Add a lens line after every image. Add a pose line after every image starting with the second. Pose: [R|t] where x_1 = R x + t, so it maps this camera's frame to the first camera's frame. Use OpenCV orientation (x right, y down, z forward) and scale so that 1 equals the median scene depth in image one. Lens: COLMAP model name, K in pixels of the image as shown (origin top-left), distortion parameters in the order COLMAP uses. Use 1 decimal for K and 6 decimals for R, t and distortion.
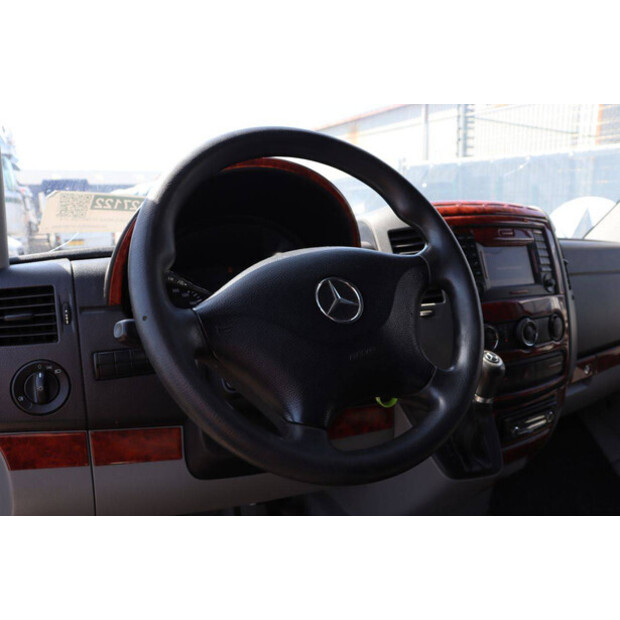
lens RADIAL K [[507.4, 0, 310.0], [0, 507.4, 310.0], [0, 0, 1]] dist [-0.176039, 0.159223]
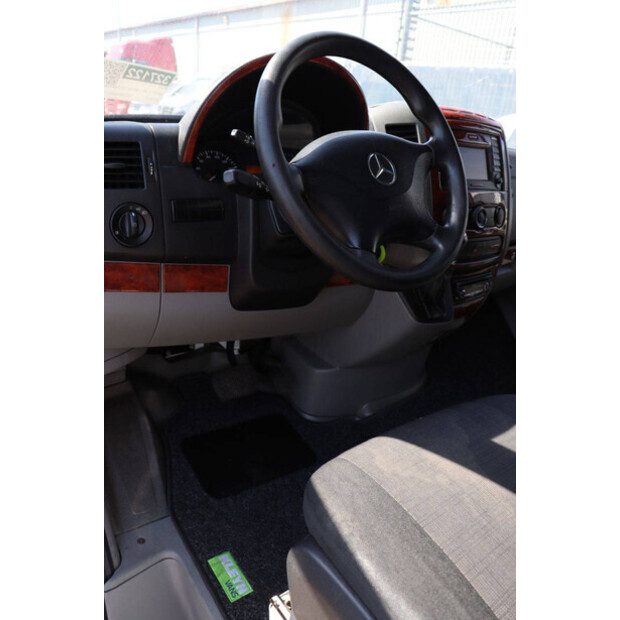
lens RADIAL K [[507.4, 0, 310.0], [0, 507.4, 310.0], [0, 0, 1]] dist [-0.176039, 0.159223]
pose [[0.984103, 0.037521, 0.173591, -0.205946], [-0.071833, 0.978003, 0.195834, 0.059571], [-0.162425, -0.205190, 0.965150, -0.220067]]
